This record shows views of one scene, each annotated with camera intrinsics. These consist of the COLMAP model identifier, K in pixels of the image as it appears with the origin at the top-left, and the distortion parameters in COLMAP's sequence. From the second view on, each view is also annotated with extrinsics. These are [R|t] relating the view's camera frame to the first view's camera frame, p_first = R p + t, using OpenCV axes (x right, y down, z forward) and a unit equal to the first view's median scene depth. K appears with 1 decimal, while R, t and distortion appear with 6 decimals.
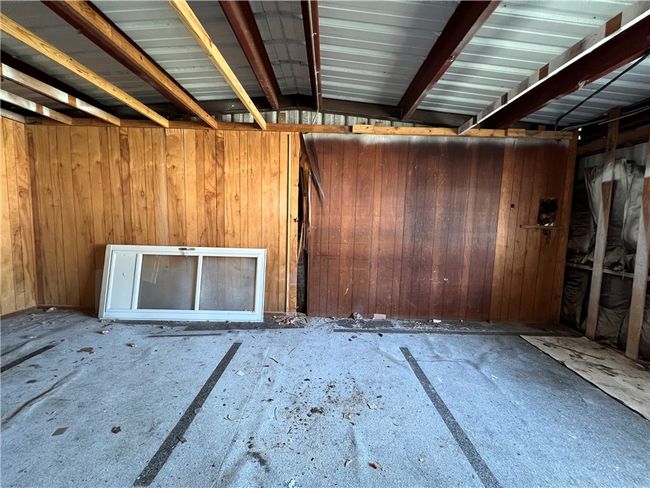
lens RADIAL K [[258.9, 0, 326.2], [0, 258.9, 245.9], [0, 0, 1]] dist [-0.002133, -0.000124]
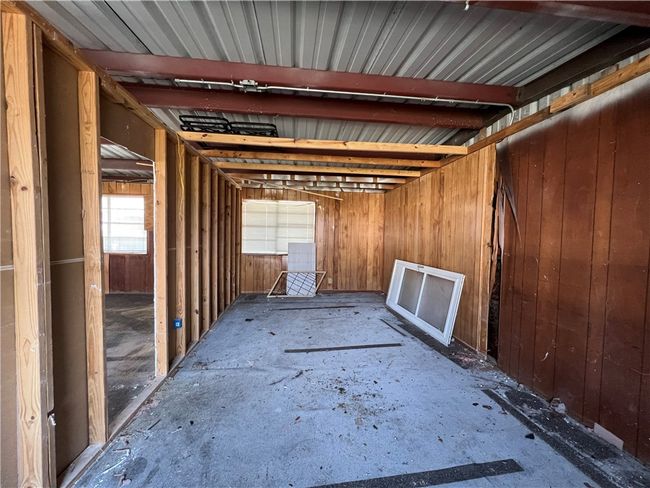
lens RADIAL K [[258.9, 0, 326.2], [0, 258.9, 245.9], [0, 0, 1]] dist [-0.002133, -0.000124]
pose [[0.124226, 0.012205, -0.992179, 0.686497], [-0.107951, 0.994155, -0.001286, -0.038862], [0.986364, 0.107267, 0.124818, 0.383698]]
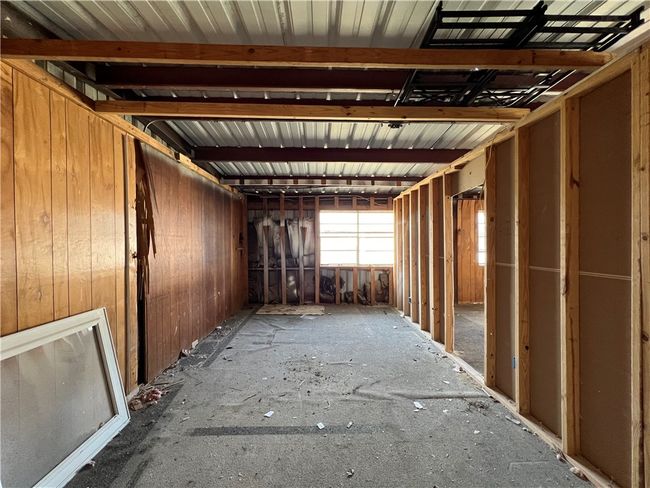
lens RADIAL K [[258.9, 0, 326.2], [0, 258.9, 245.9], [0, 0, 1]] dist [-0.002133, -0.000124]
pose [[-0.026928, -0.036166, 0.998983, -0.879308], [0.100895, 0.994144, 0.038711, -0.104756], [-0.994533, 0.101835, -0.023122, 0.508009]]
